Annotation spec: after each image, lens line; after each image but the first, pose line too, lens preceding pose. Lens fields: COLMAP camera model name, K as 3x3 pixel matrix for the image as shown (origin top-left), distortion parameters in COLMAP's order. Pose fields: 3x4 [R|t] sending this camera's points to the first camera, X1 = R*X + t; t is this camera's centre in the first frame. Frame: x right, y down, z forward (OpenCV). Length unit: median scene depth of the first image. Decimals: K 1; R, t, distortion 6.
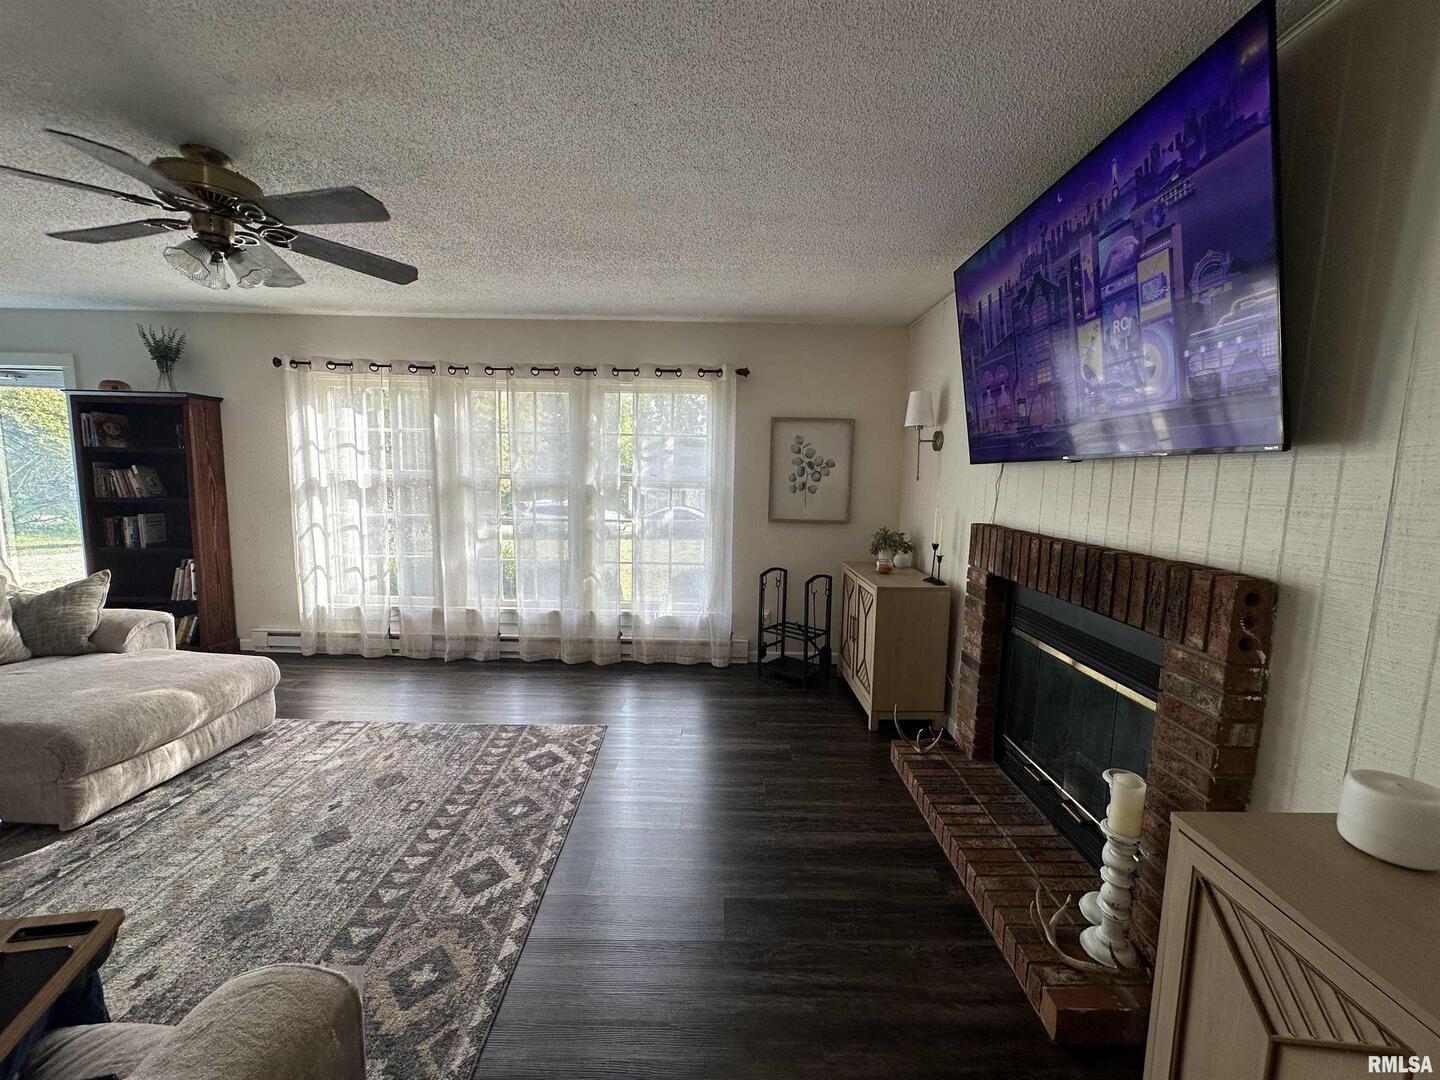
lens RADIAL K [[573.0, 0, 720.6], [0, 573.0, 538.8], [0, 0, 1]] dist [0.000529, -0.000132]
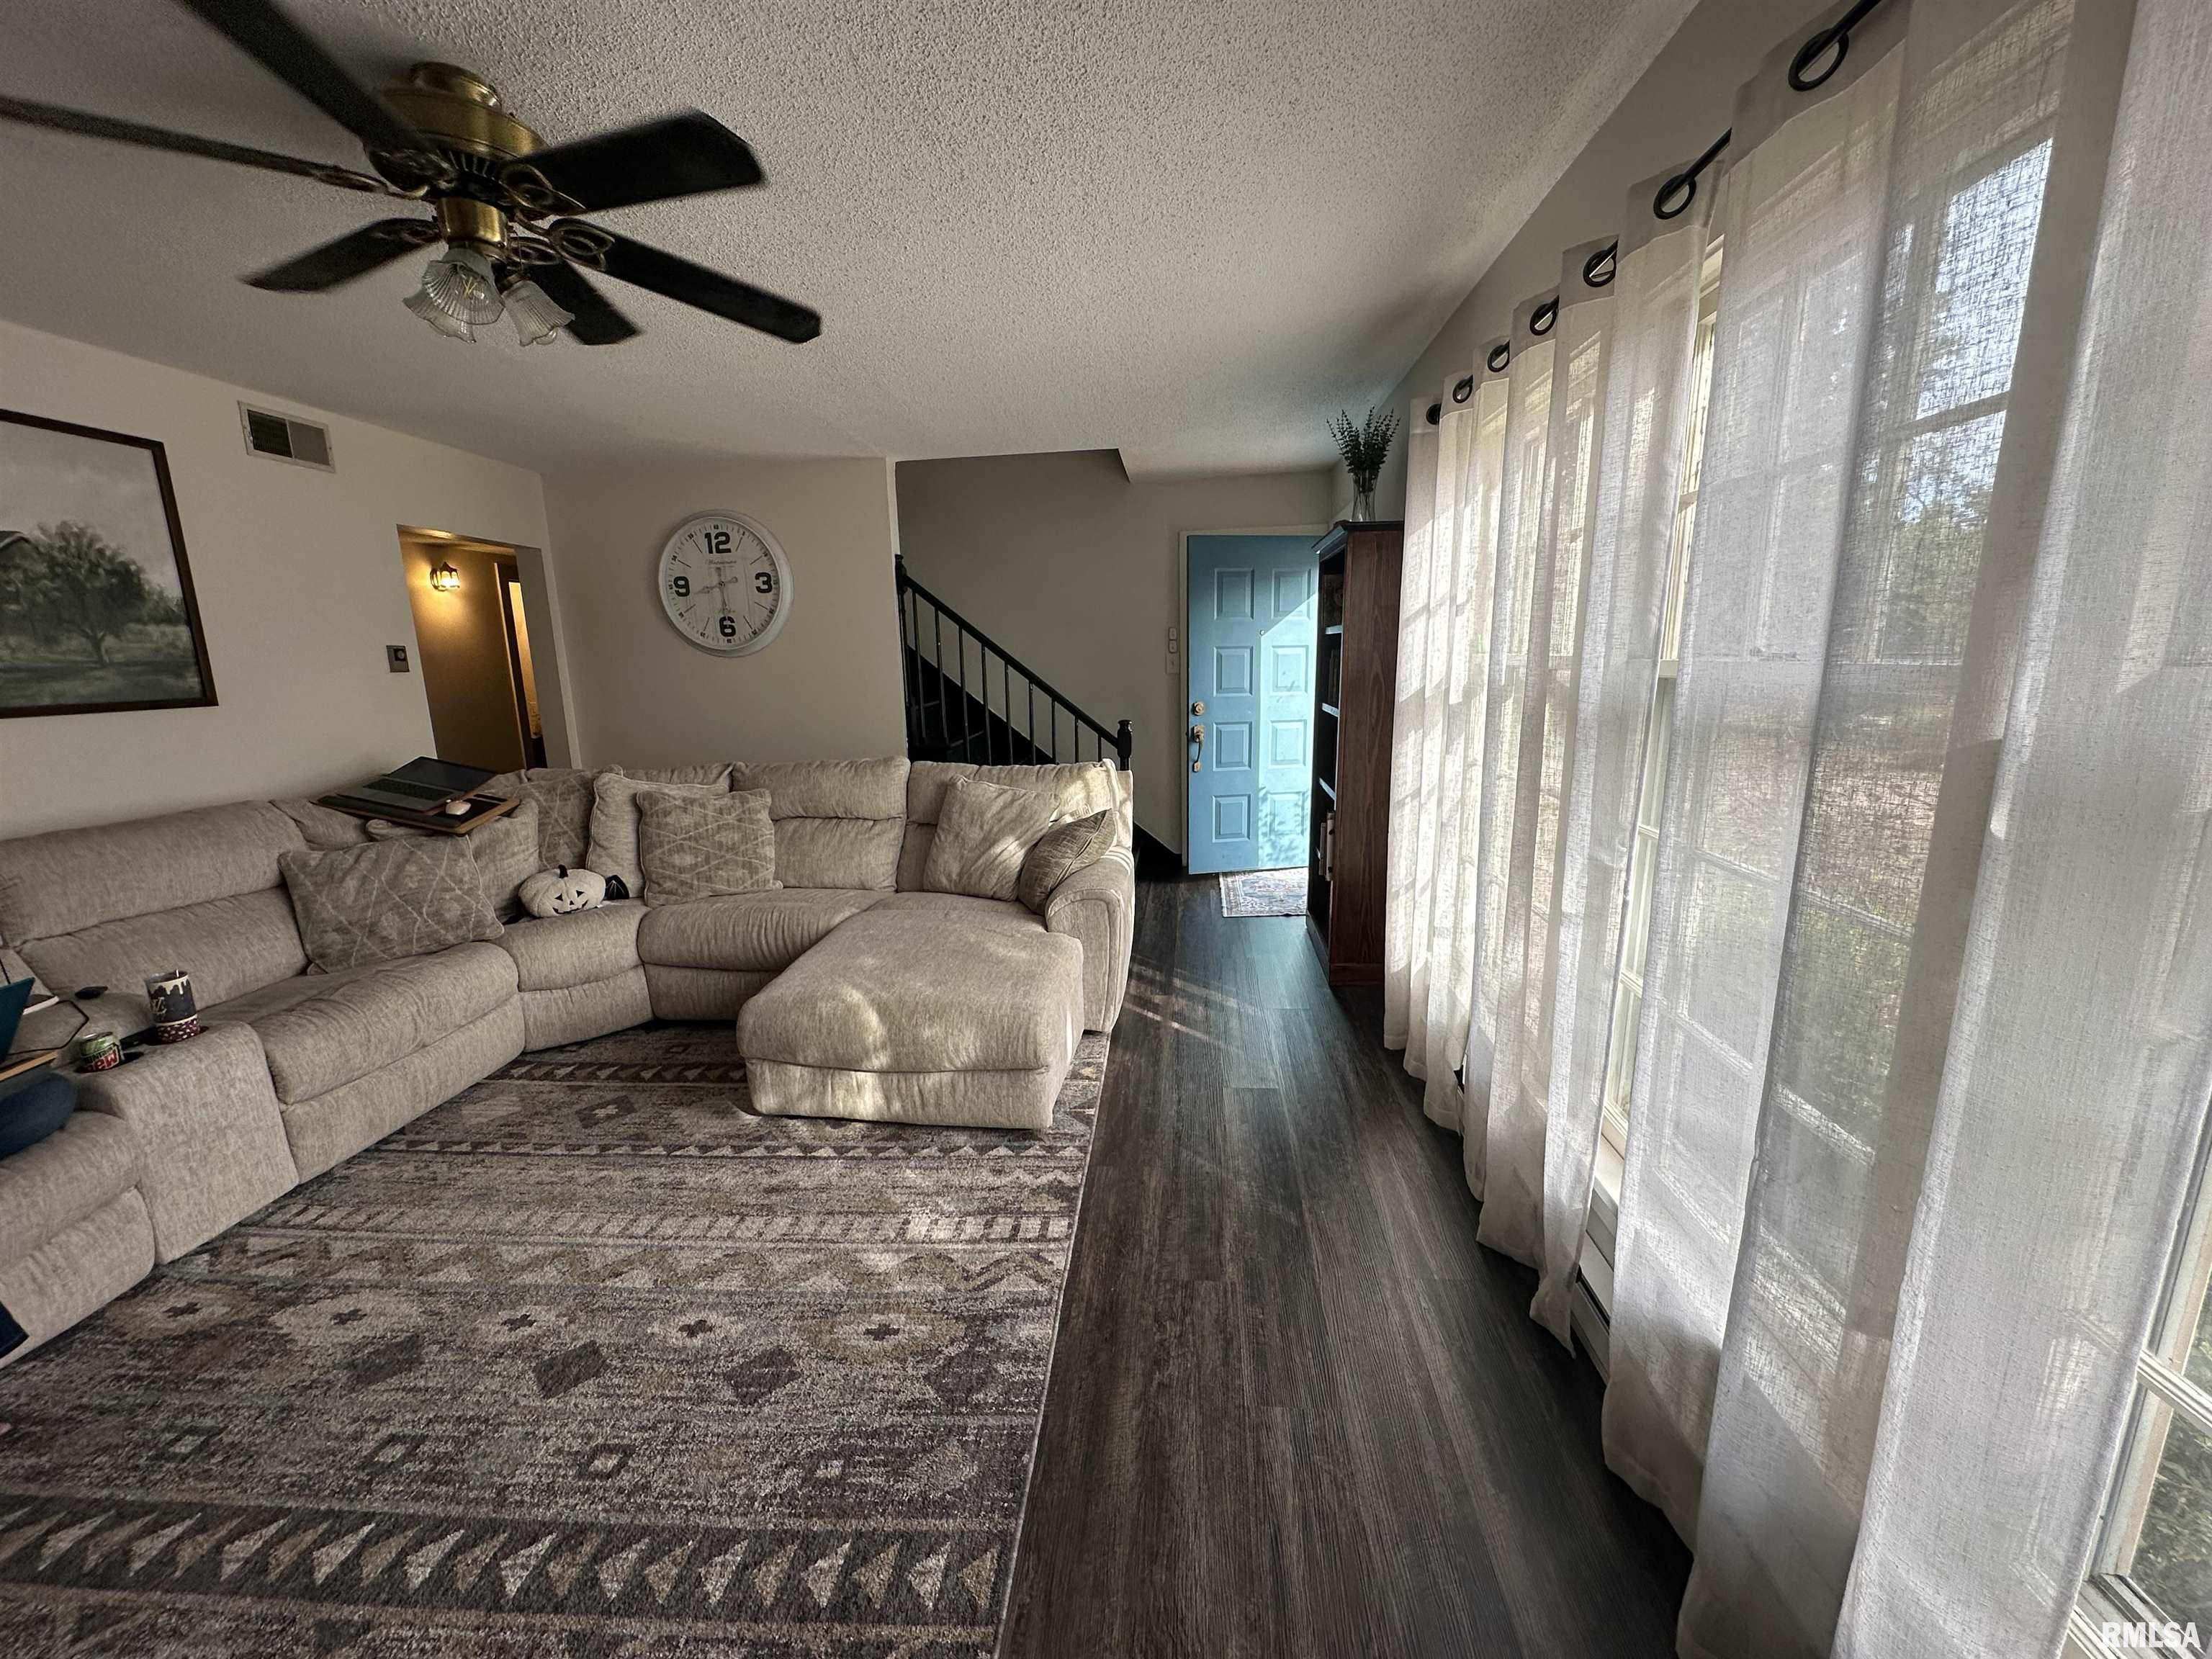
lens RADIAL K [[872.8, 0, 1093.5], [0, 872.8, 865.5], [0, 0, 1]] dist [0.000495, 0.000259]
pose [[-0.092632, 0.217614, -0.971629, -0.027516], [-0.094100, 0.969544, 0.226118, -0.121158], [0.991244, 0.112376, -0.069334, 1.117352]]
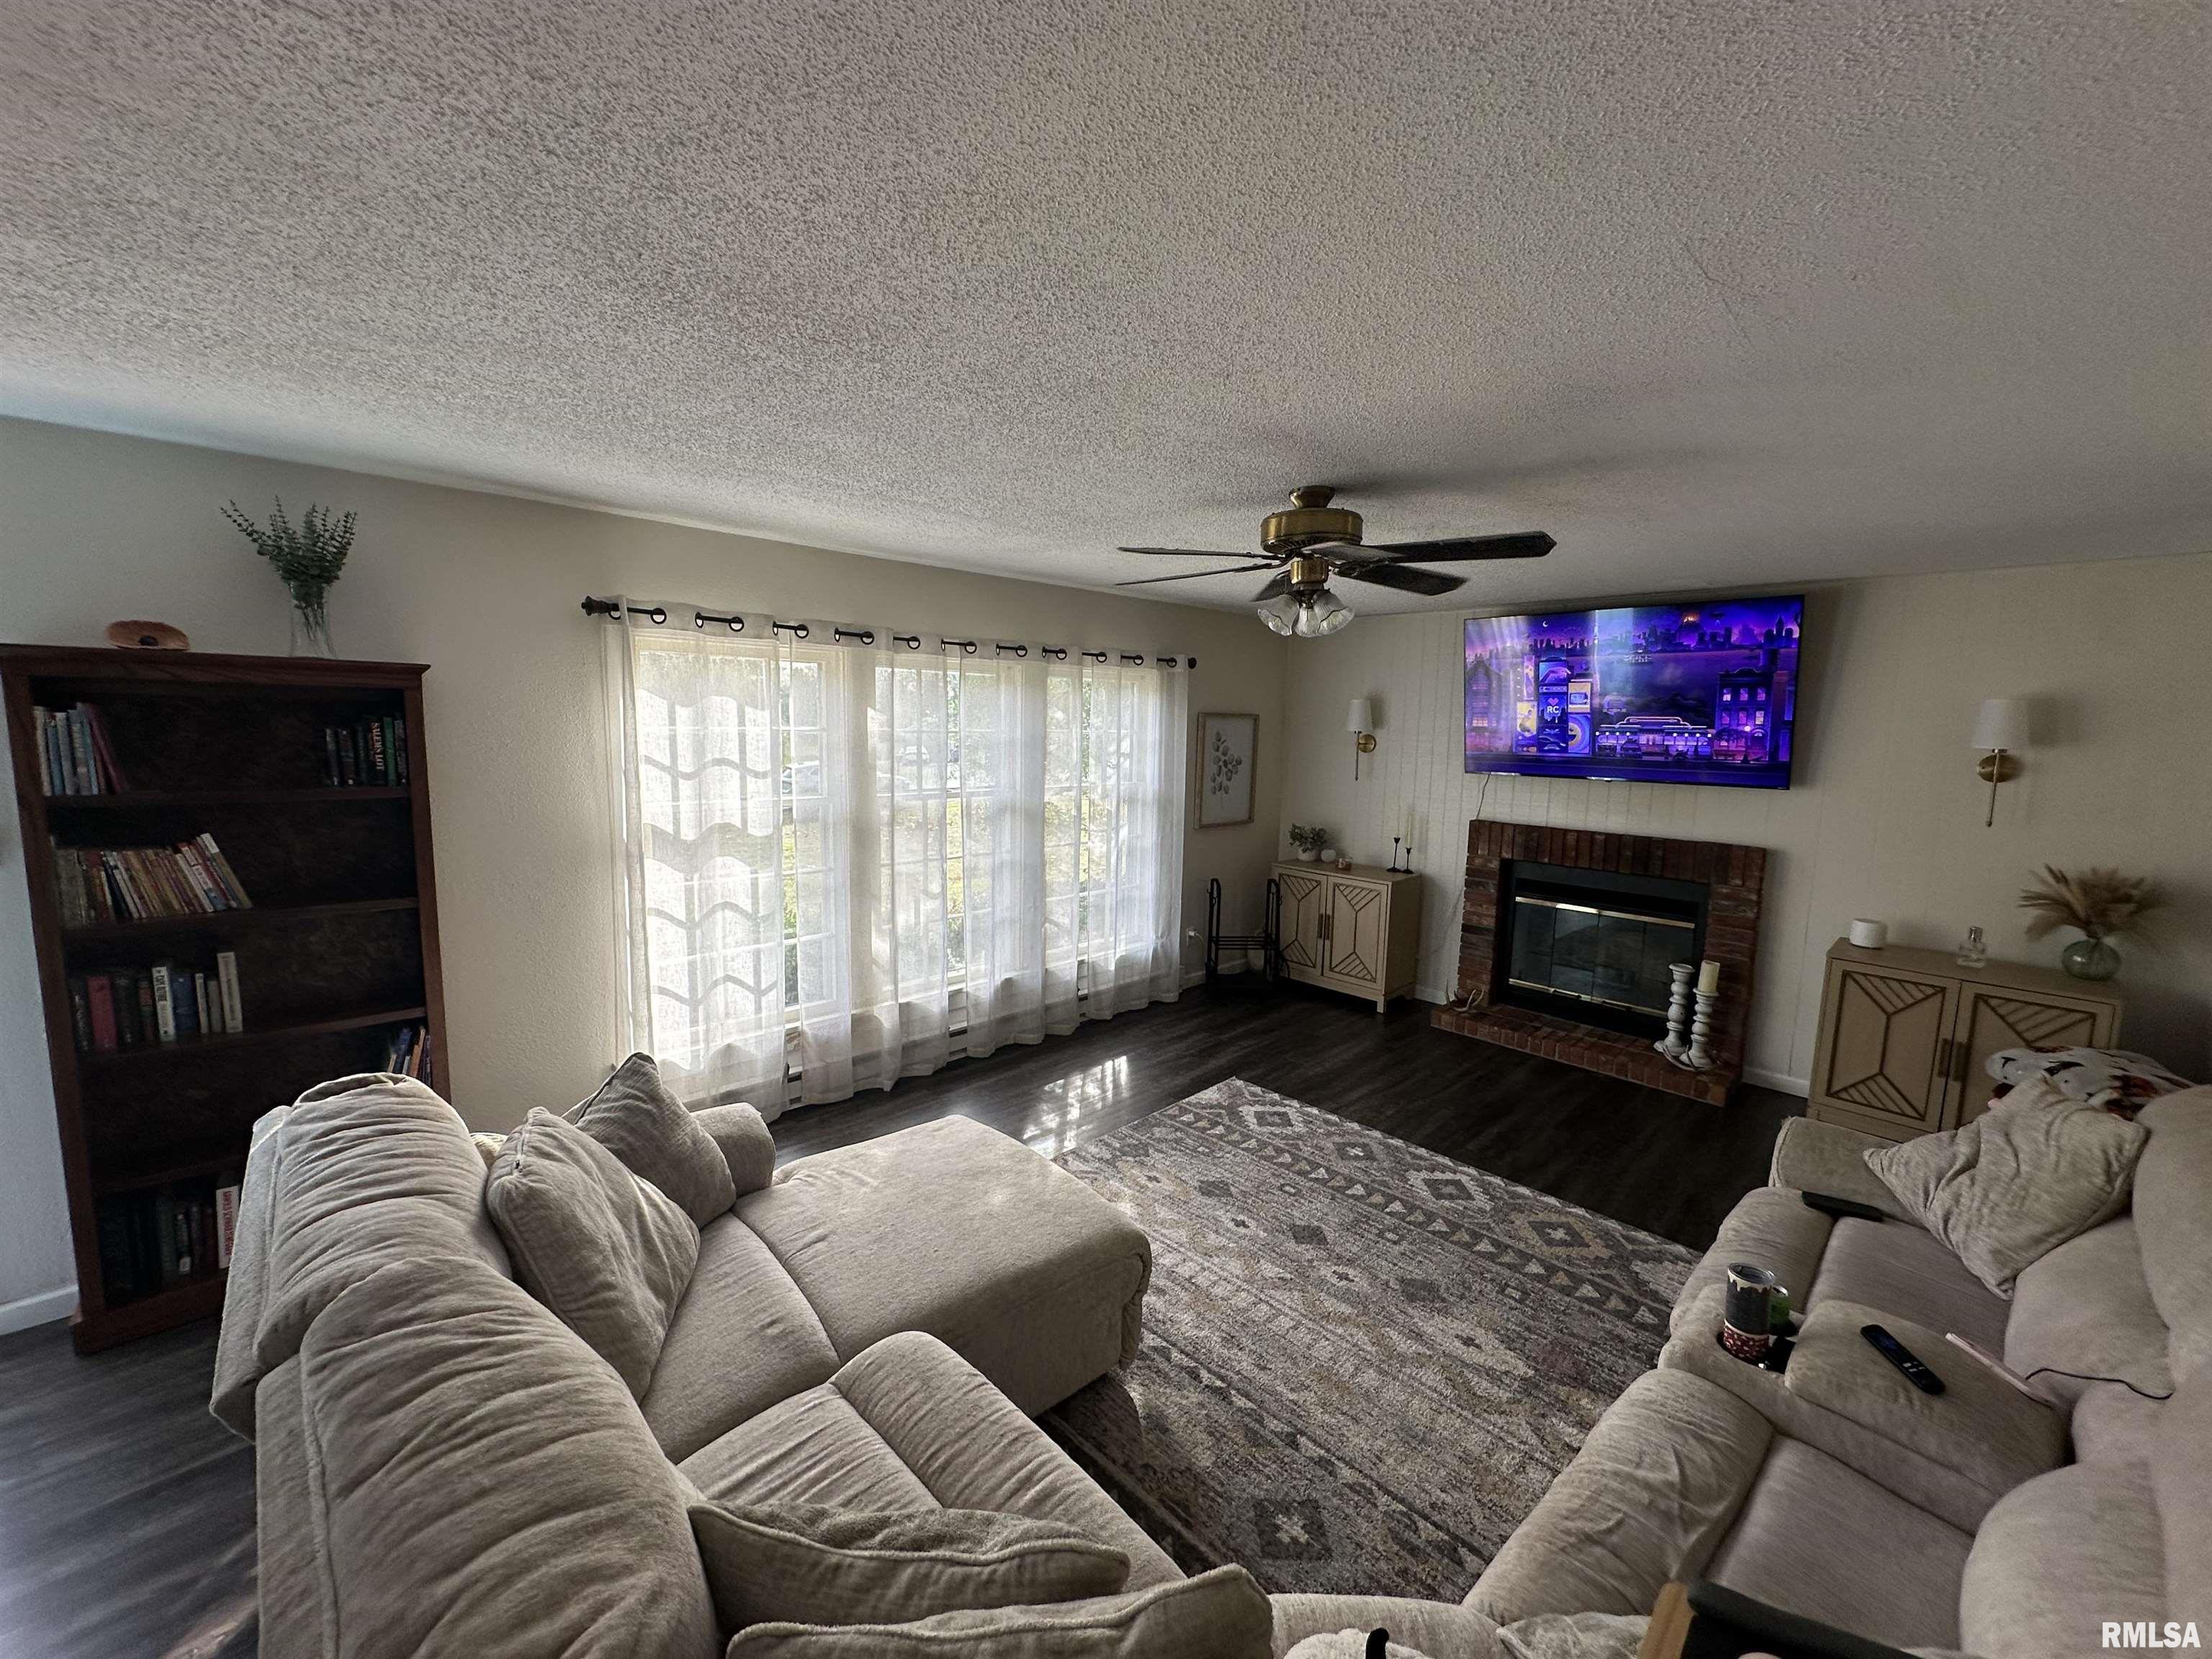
lens RADIAL K [[880.2, 0, 1106.9], [0, 880.2, 827.6], [0, 0, 1]] dist [0.000529, -0.000132]
pose [[0.712451, -0.090385, 0.695876, -1.364427], [0.072646, 0.995842, 0.054969, -0.164212], [-0.697951, 0.011390, 0.716055, 0.165352]]
